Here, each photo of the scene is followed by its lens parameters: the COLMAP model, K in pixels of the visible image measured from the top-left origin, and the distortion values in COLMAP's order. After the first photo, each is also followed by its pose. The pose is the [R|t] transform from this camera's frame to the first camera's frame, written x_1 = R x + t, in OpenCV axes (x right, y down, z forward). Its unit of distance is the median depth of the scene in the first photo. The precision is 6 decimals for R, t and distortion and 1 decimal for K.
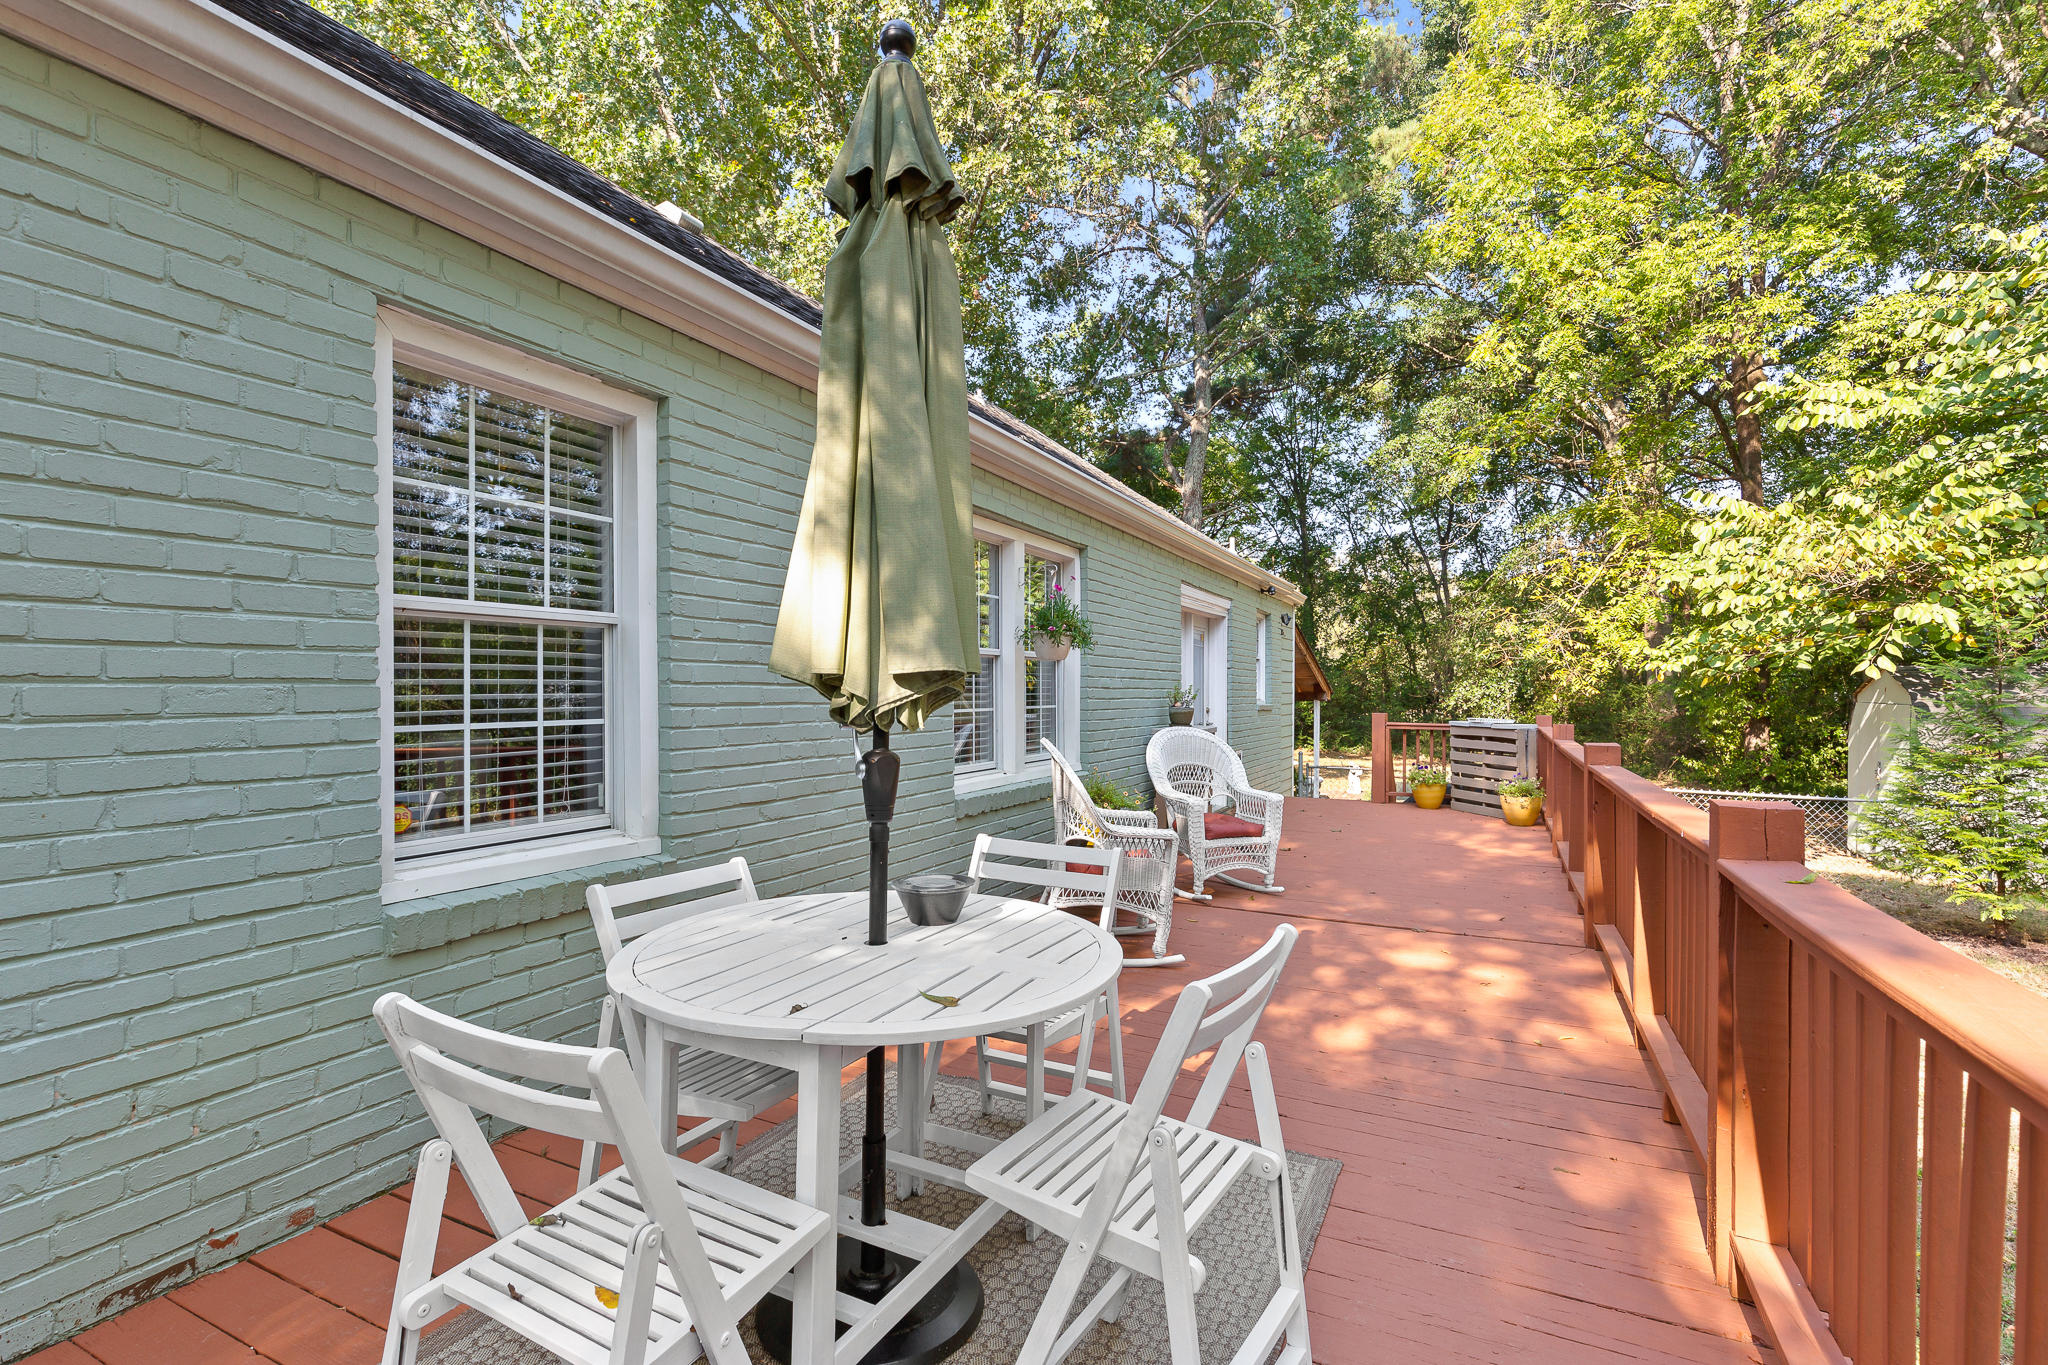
lens RADIAL K [[949.7, 0, 1028.5], [0, 949.7, 691.7], [0, 0, 1]] dist [0.009067, -0.003566]
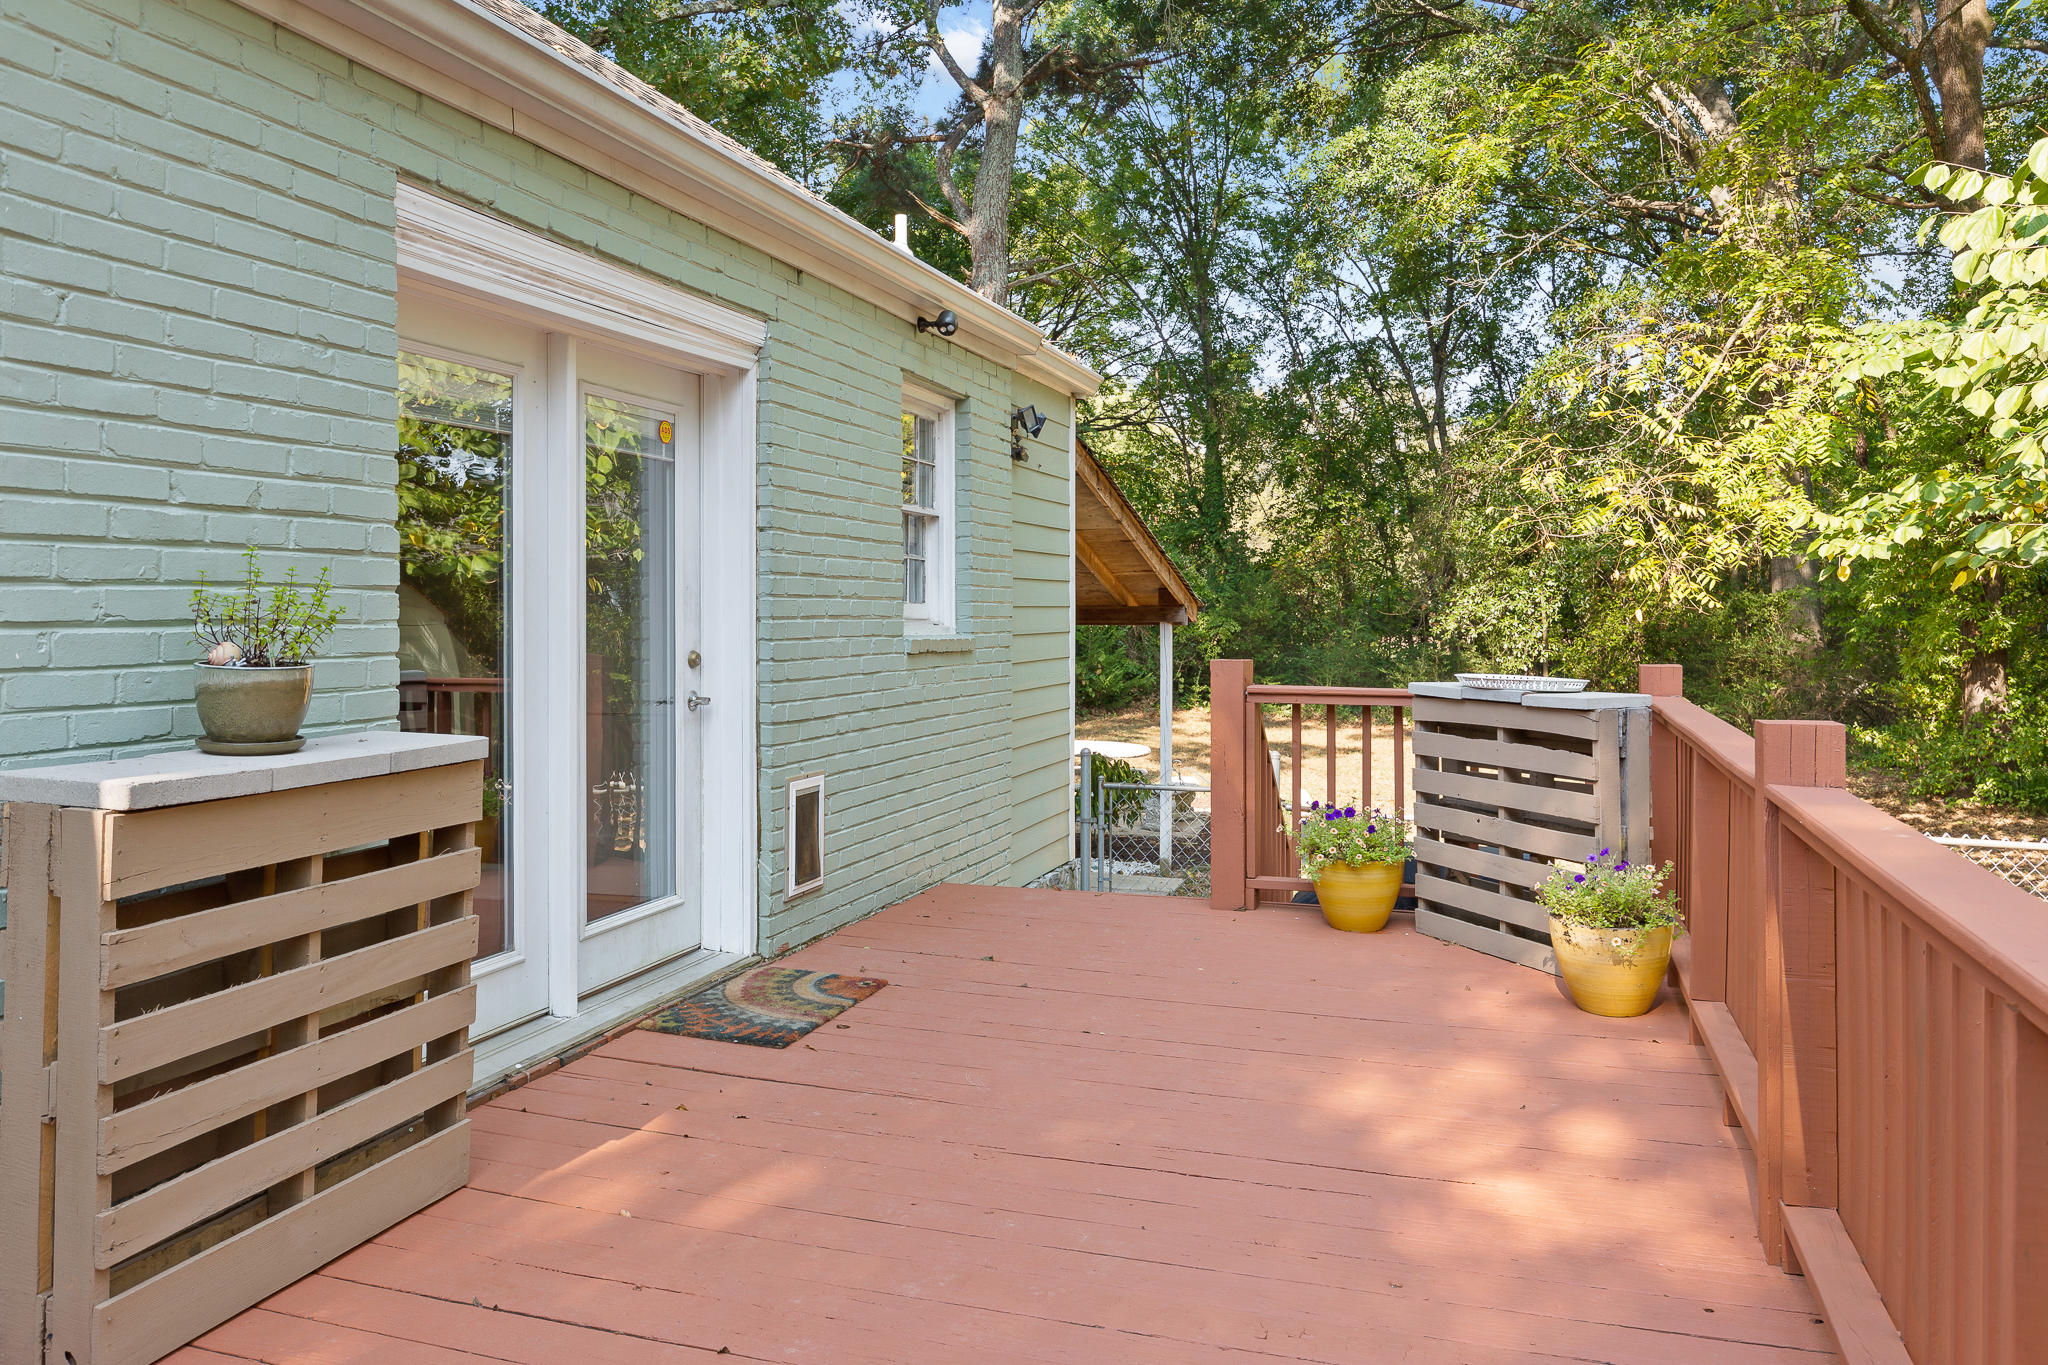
lens RADIAL K [[1479.9, 0, 1037.3], [0, 1479.9, 601.3], [0, 0, 1]] dist [-0.002589, -0.004216]
pose [[0.990249, -0.004058, 0.139247, 0.089358], [0.004942, 0.999970, -0.006002, 0.001499], [-0.139218, 0.006632, 0.990240, 0.184916]]
